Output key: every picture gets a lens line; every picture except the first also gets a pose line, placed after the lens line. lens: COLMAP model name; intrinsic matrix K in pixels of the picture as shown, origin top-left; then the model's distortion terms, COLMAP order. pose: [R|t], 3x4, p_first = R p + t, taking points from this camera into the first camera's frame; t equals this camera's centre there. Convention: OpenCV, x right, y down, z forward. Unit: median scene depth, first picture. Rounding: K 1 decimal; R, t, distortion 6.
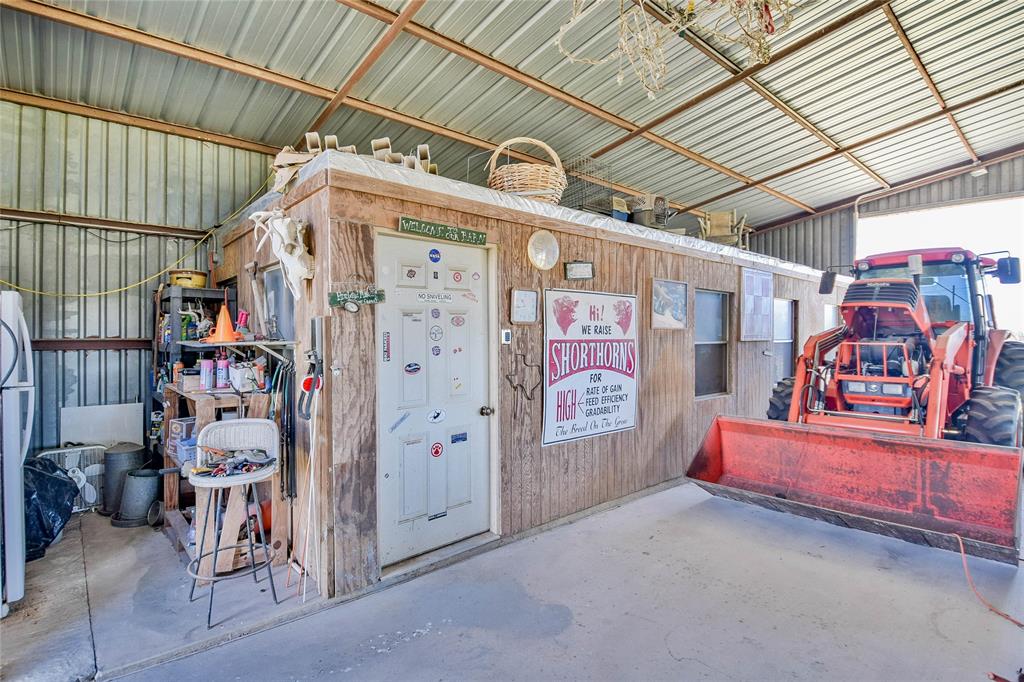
lens RADIAL K [[546.1, 0, 512.4], [0, 546.1, 335.7], [0, 0, 1]] dist [-0.005590, -0.002551]
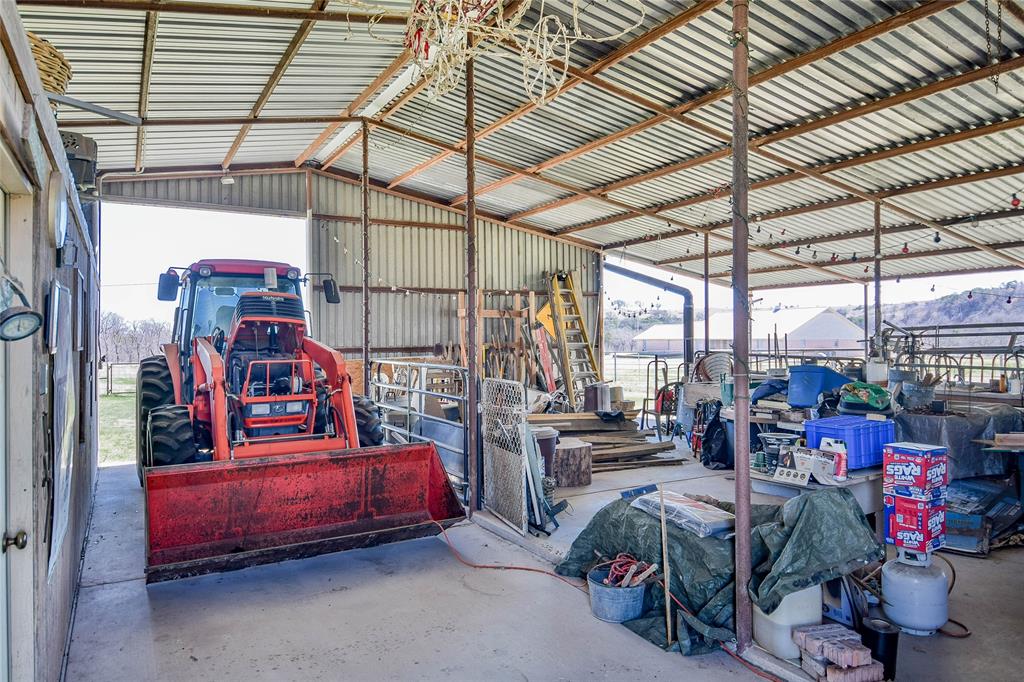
lens RADIAL K [[676.1, 0, 555.3], [0, 676.1, 338.2], [0, 0, 1]] dist [0.006117, 0.001752]
pose [[0.183369, -0.008883, 0.983004, -0.459847], [0.010168, 0.999923, 0.007140, -0.032454], [-0.982992, 0.008686, 0.183445, 0.358977]]
